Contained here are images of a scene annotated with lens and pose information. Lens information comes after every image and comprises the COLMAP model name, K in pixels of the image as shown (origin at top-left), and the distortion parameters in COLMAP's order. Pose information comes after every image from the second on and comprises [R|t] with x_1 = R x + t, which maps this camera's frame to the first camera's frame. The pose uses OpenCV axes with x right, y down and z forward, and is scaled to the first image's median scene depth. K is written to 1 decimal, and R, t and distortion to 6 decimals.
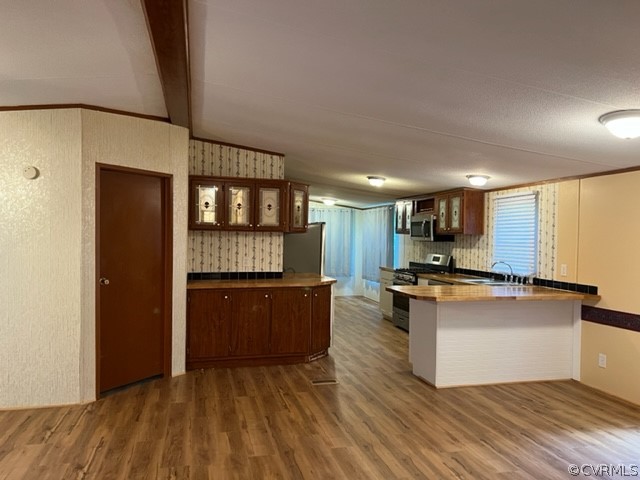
lens RADIAL K [[485.5, 0, 319.3], [0, 485.5, 241.7], [0, 0, 1]] dist [0.005131, -0.011116]
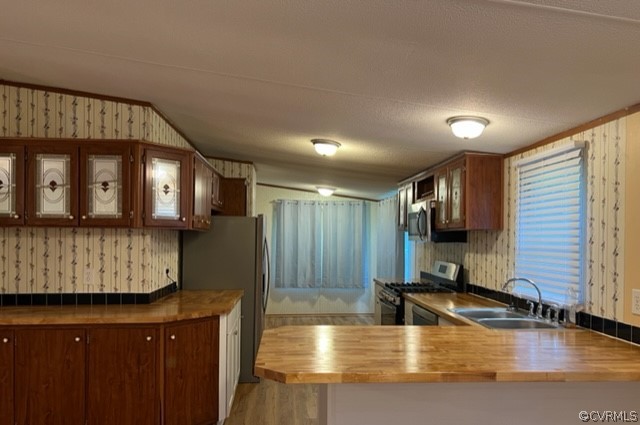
lens RADIAL K [[481.9, 0, 328.4], [0, 481.9, 240.6], [0, 0, 1]] dist [-0.000274, -0.008369]
pose [[0.986538, -0.007651, -0.163355, 0.252252], [0.006557, 0.999952, -0.007238, 0.001368], [0.163402, 0.006069, 0.986541, 0.436238]]
